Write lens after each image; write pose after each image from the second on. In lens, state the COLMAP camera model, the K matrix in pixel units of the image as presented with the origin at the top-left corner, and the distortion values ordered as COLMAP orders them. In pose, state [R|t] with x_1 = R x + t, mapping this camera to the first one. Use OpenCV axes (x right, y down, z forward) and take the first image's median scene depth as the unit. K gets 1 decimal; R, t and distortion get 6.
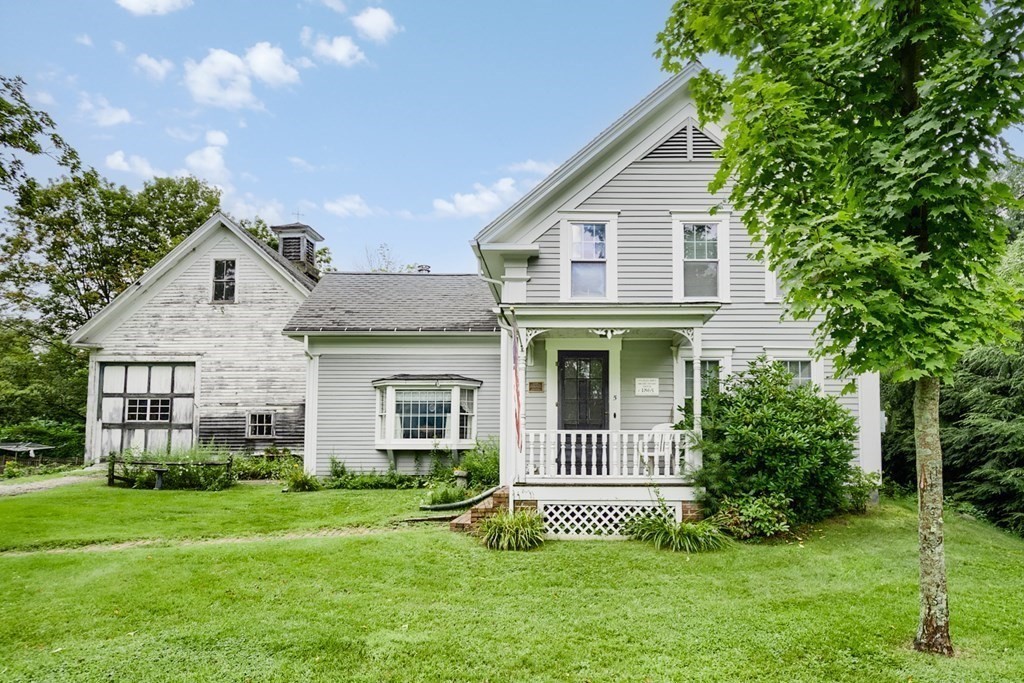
lens RADIAL K [[583.5, 0, 587.1], [0, 583.5, 337.9], [0, 0, 1]] dist [-0.006574, -0.003276]
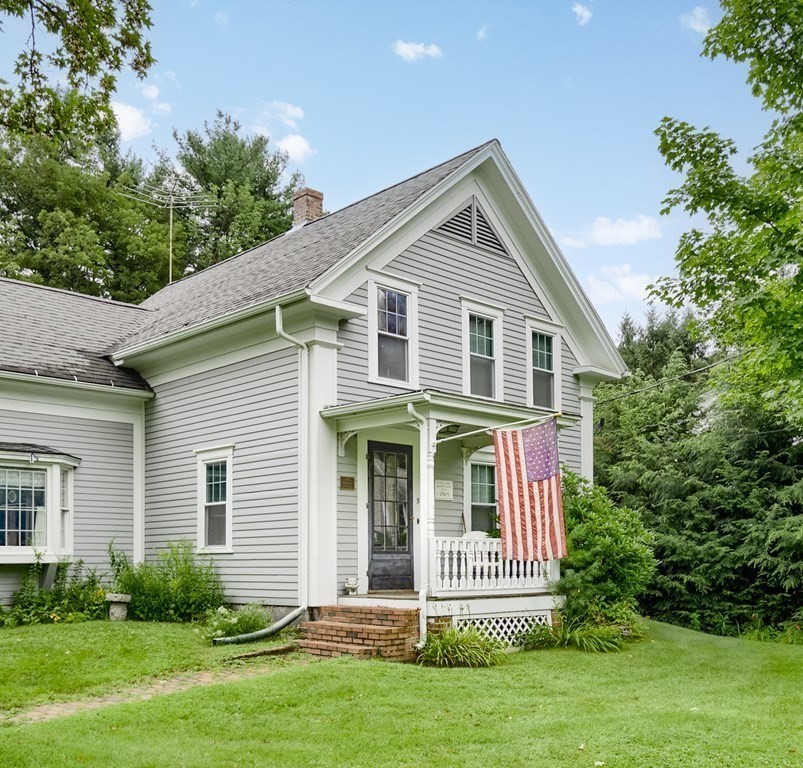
lens RADIAL K [[896.9, 0, 401.5], [0, 896.9, 384.0], [0, 0, 1]] dist [-0.013431, 0.000242]
pose [[0.717952, 0.133340, 0.683203, -0.864165], [-0.121672, 0.990411, -0.065437, 0.019655], [-0.685377, -0.036146, 0.727291, 0.048161]]
